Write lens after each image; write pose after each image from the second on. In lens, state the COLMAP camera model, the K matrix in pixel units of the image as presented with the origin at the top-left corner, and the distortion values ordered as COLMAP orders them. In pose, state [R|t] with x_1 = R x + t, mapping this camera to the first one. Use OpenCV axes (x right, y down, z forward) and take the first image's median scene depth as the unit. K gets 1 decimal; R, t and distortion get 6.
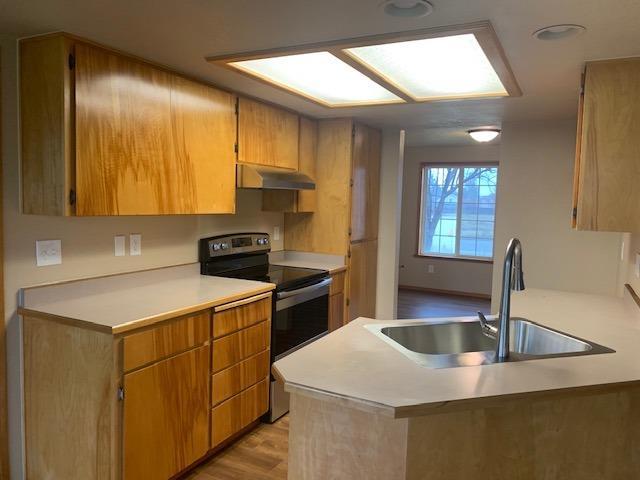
lens RADIAL K [[488.1, 0, 320.0], [0, 488.1, 240.0], [0, 0, 1]] dist [-0.006365, -0.000959]
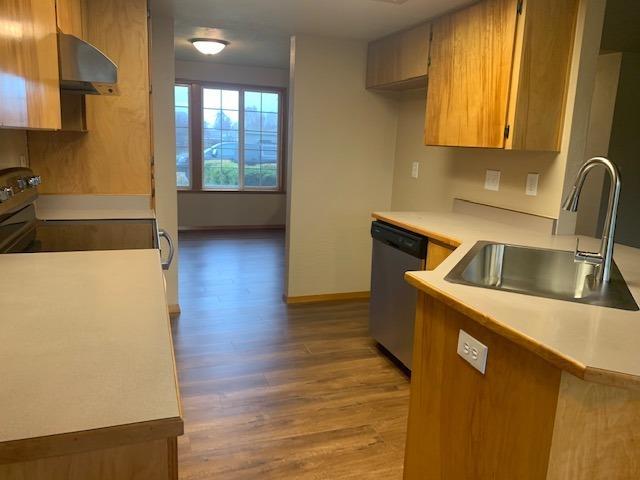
lens RADIAL K [[488.1, 0, 320.0], [0, 488.1, 240.0], [0, 0, 1]] dist [-0.006365, -0.000959]
pose [[0.684295, -0.144979, 0.714647, -0.296504], [0.039673, 0.985987, 0.162037, -0.008114], [-0.728125, -0.082529, 0.680458, 0.329387]]
